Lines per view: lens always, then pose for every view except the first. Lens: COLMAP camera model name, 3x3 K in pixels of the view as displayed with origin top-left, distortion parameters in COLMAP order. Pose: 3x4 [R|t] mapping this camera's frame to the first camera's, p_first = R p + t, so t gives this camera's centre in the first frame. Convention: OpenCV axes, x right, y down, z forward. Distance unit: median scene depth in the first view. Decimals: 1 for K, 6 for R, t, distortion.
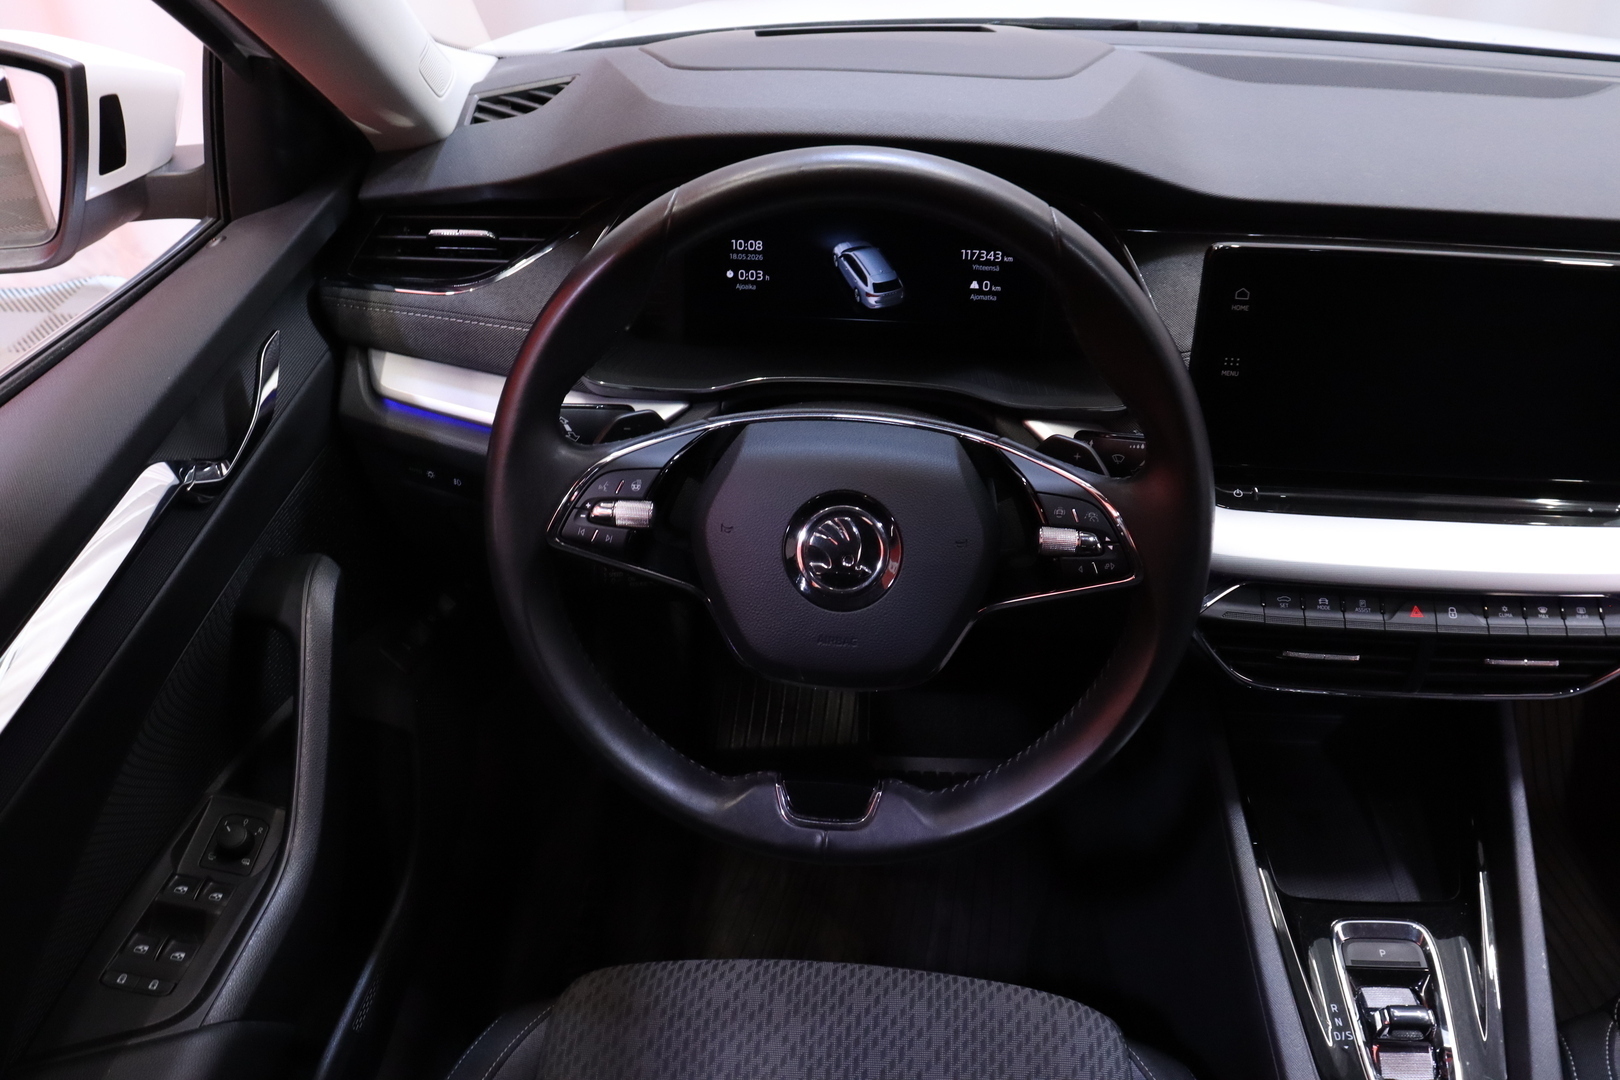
lens RADIAL K [[1359.3, 0, 812.0], [0, 1359.3, 505.3], [0, 0, 1]] dist [-0.188490, 0.163477]
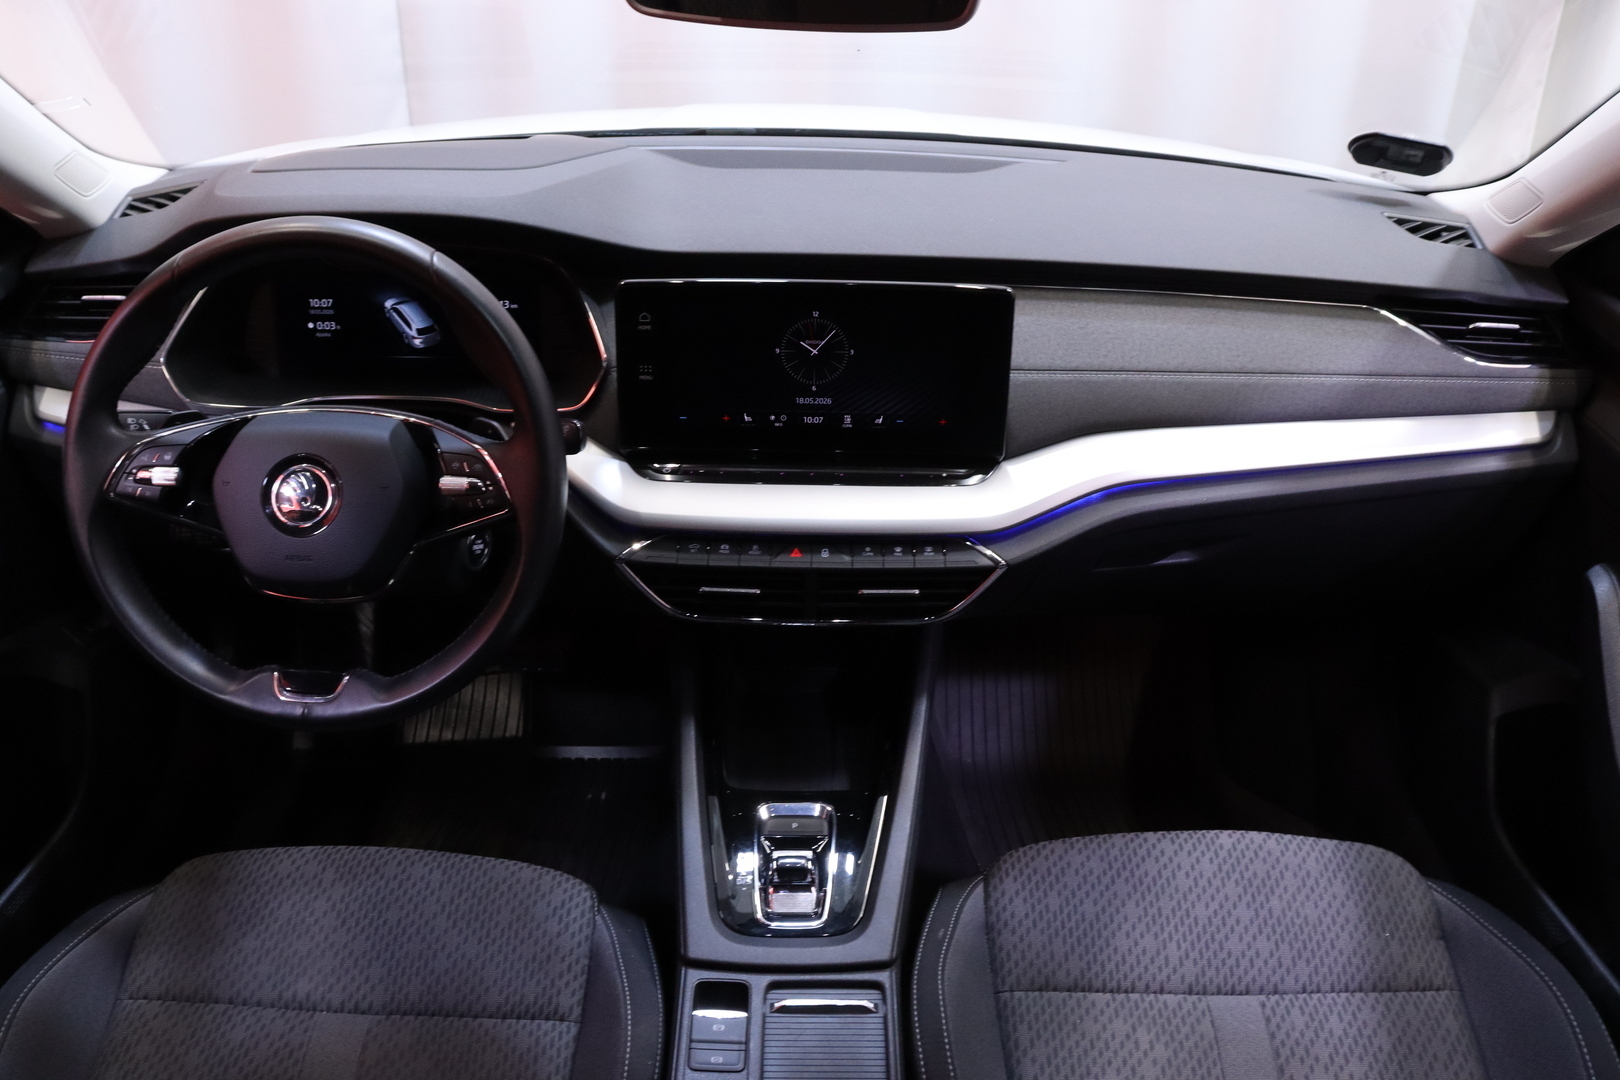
lens RADIAL K [[1359.3, 0, 812.0], [0, 1359.3, 505.3], [0, 0, 1]] dist [-0.188490, 0.163477]
pose [[0.997989, -0.026336, 0.057658, 0.387414], [0.031379, 0.995592, -0.088381, 0.149397], [-0.055076, 0.090013, 0.994417, -0.336655]]
